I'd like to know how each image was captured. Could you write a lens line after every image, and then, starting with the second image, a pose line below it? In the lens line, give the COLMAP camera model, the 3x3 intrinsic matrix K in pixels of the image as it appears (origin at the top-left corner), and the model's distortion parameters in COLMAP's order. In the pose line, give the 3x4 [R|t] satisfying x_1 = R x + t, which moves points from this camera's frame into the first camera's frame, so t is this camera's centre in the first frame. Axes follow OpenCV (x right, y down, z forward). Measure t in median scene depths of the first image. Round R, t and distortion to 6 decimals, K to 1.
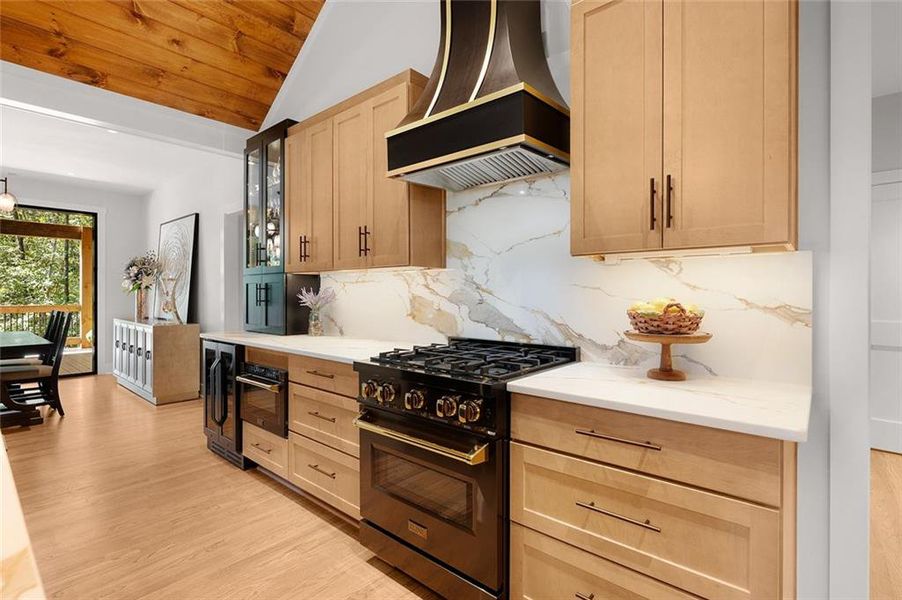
lens RADIAL K [[429.4, 0, 449.7], [0, 429.4, 294.0], [0, 0, 1]] dist [-0.005520, 0.000182]
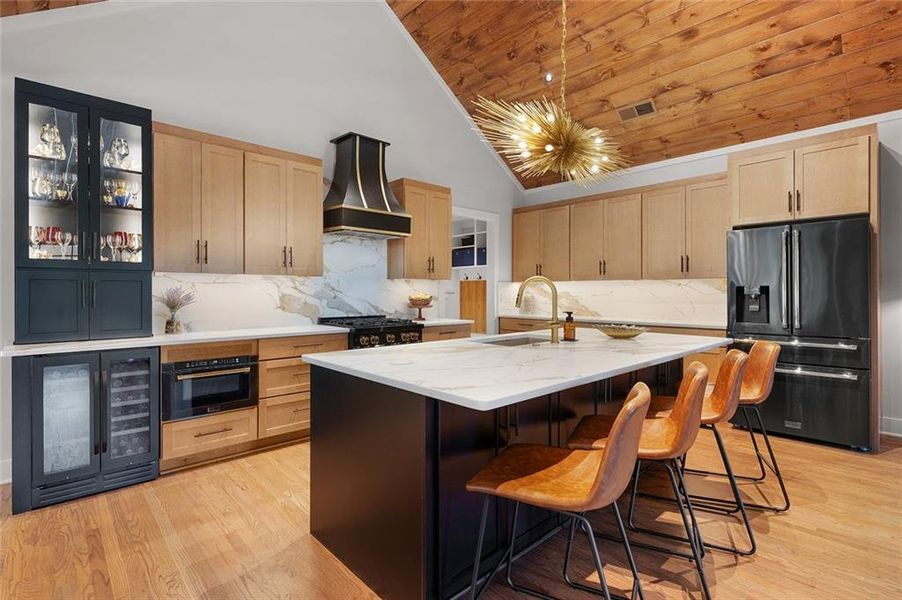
lens RADIAL K [[429.4, 0, 449.6], [0, 429.4, 294.7], [0, 0, 1]] dist [-0.005520, 0.000182]
pose [[0.095237, -0.002081, 0.995452, -1.604254], [0.002888, 0.999994, 0.001814, 0.005433], [-0.995450, 0.002702, 0.095242, 0.314936]]
